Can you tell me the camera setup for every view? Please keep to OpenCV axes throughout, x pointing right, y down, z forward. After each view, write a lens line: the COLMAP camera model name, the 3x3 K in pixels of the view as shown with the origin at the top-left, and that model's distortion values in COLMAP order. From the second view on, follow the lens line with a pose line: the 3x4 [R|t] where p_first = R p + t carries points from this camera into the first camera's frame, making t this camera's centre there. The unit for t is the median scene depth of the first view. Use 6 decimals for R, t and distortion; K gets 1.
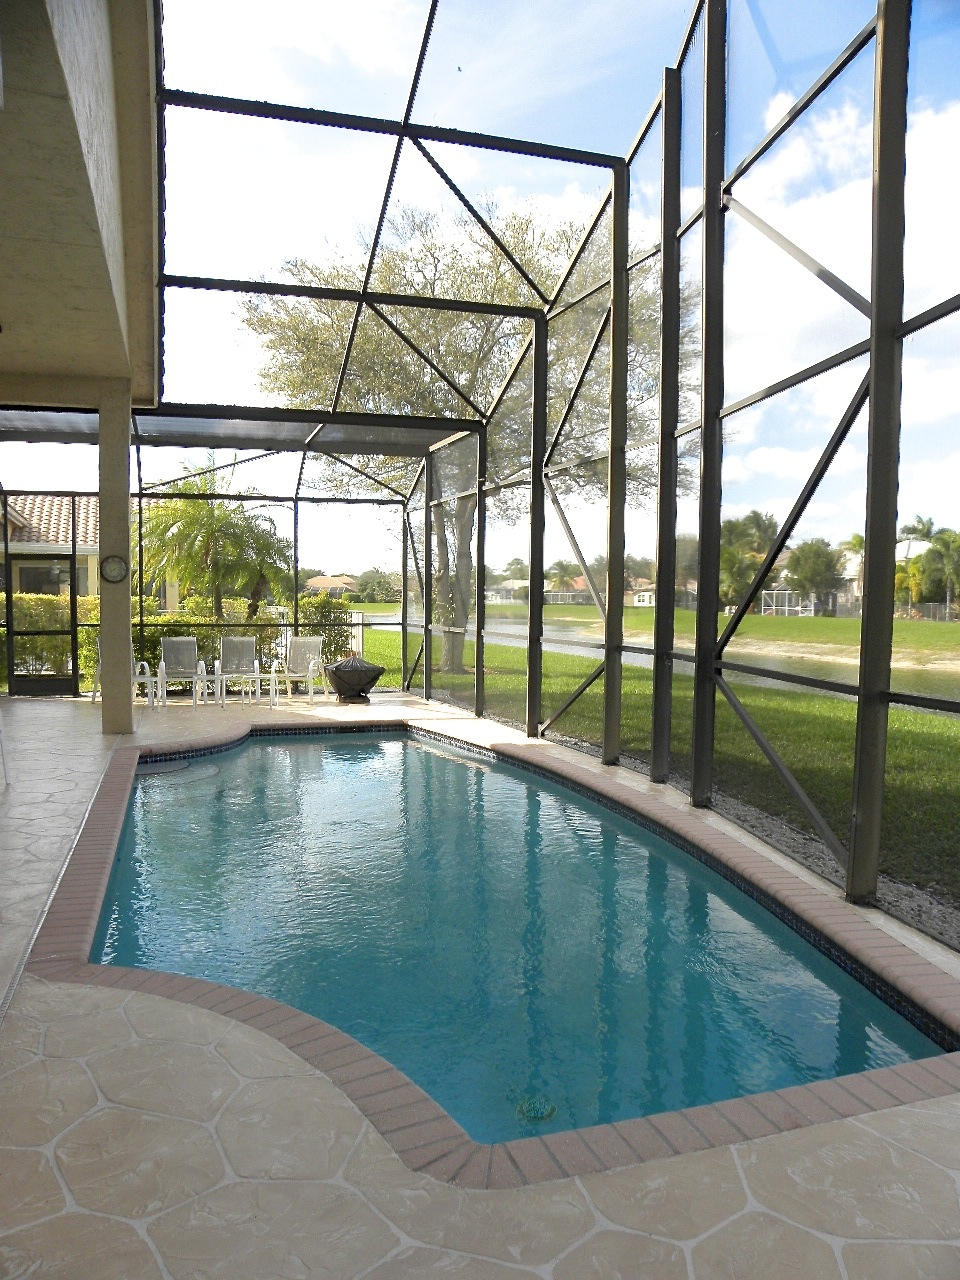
lens RADIAL K [[952.2, 0, 484.9], [0, 952.2, 675.9], [0, 0, 1]] dist [-0.140581, 0.084381]
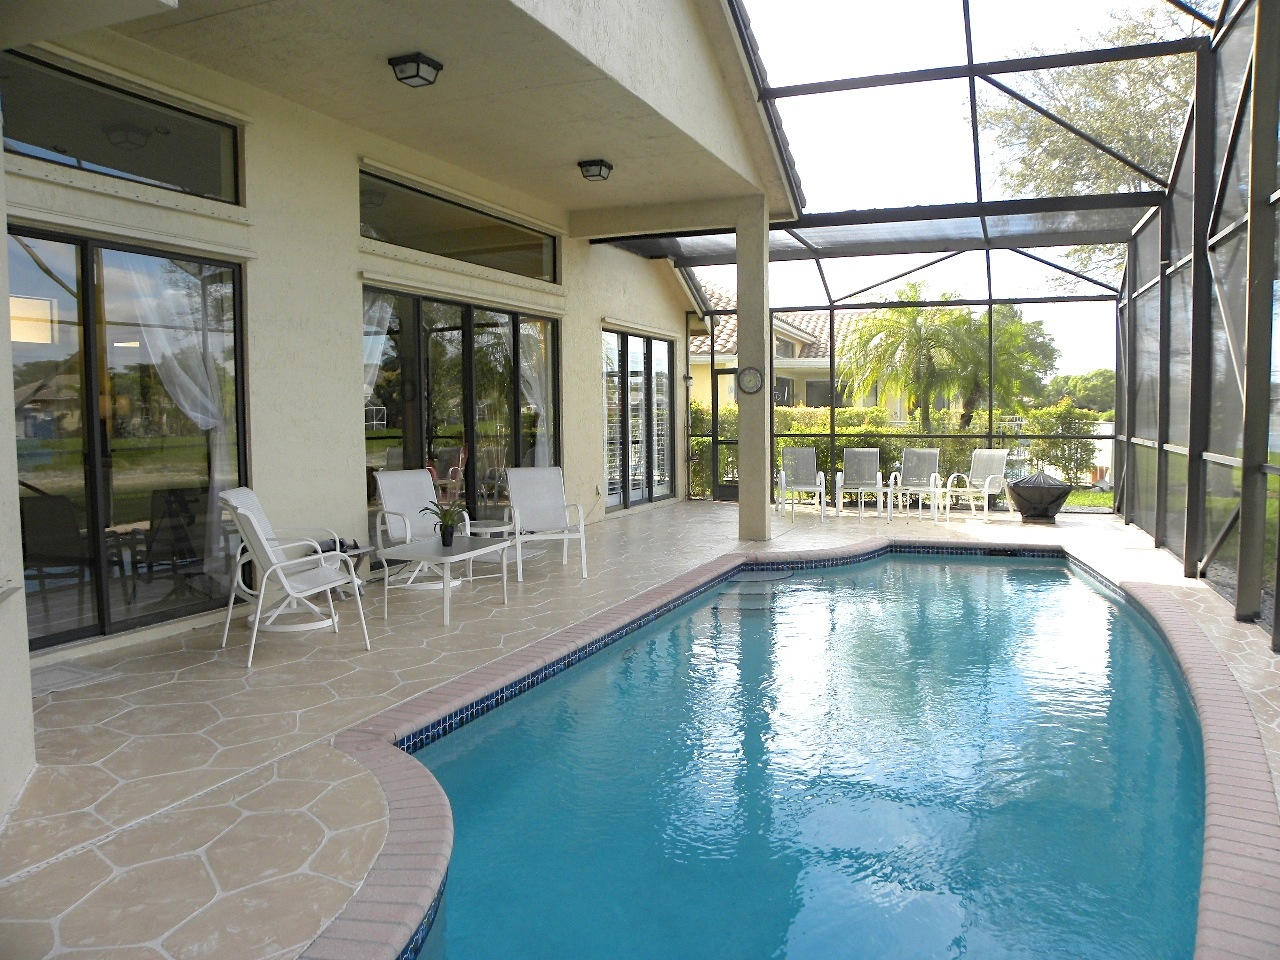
lens RADIAL K [[952.2, 0, 613.8], [0, 952.2, 477.9], [0, 0, 1]] dist [-0.140581, 0.084381]
pose [[0.776053, 0.026663, -0.630103, 0.126942], [-0.033146, 0.999449, 0.001469, -0.003124], [0.629796, 0.019745, 0.776510, 0.078848]]
